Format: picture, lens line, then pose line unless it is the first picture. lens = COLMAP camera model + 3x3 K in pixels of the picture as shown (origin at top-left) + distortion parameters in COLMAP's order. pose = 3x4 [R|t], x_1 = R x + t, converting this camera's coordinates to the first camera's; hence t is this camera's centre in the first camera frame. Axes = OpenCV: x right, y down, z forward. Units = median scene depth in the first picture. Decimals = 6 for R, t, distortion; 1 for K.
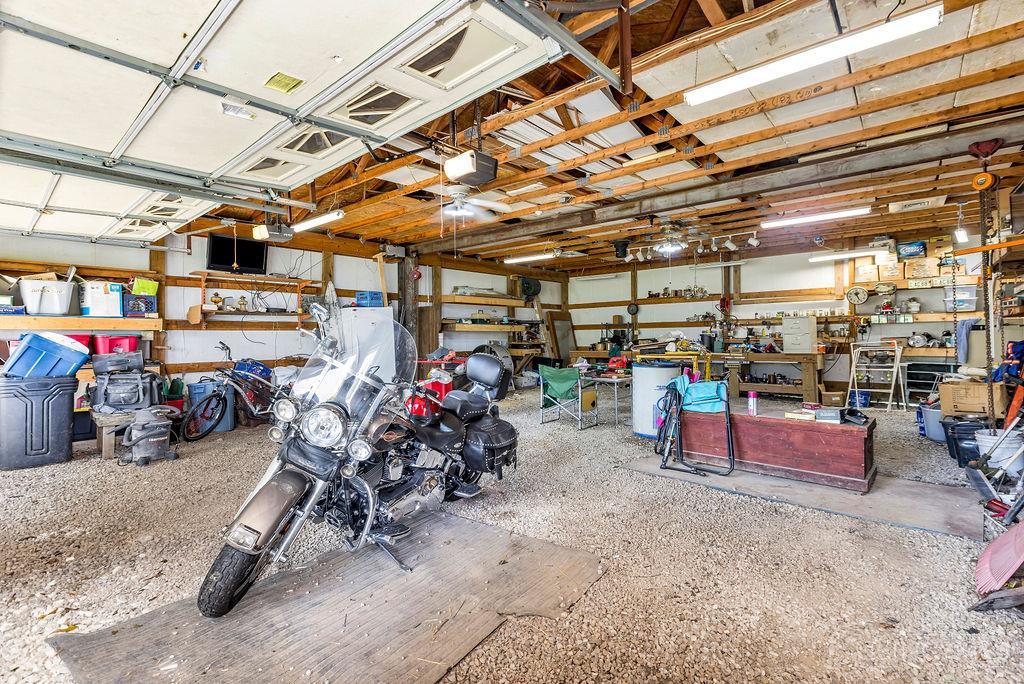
lens RADIAL K [[469.0, 0, 516.3], [0, 469.0, 338.7], [0, 0, 1]] dist [-0.002282, 0.002432]
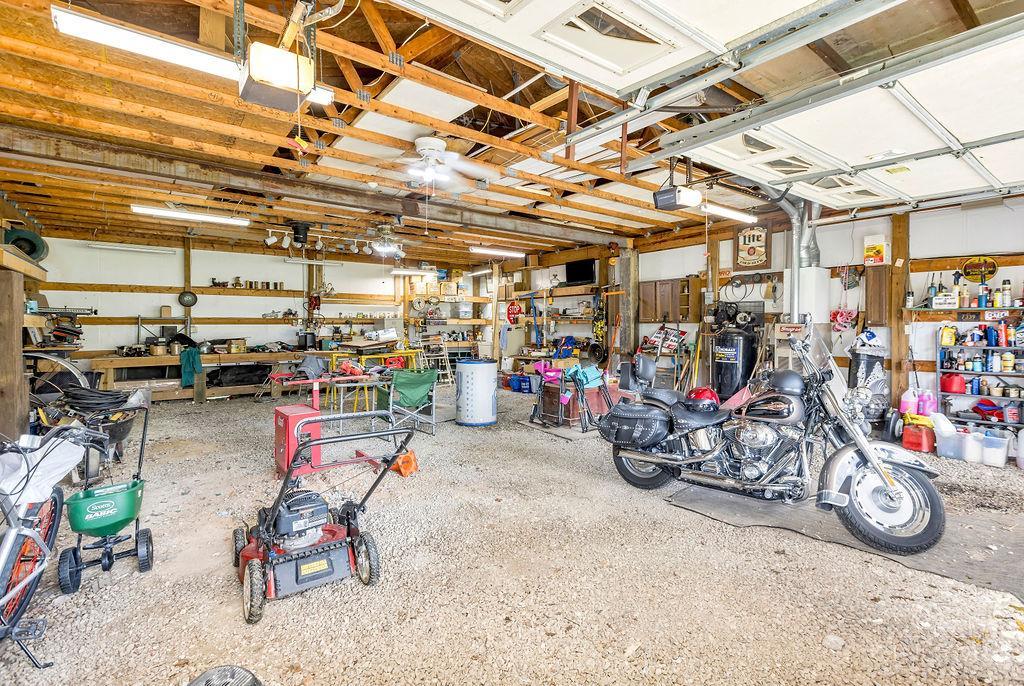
lens RADIAL K [[469.0, 0, 516.4], [0, 469.0, 336.2], [0, 0, 1]] dist [-0.002282, 0.002432]
pose [[0.213391, -0.008809, 0.976927, -0.424229], [0.005233, 0.999955, 0.007873, -0.007250], [-0.976953, 0.003433, 0.213428, 0.357171]]
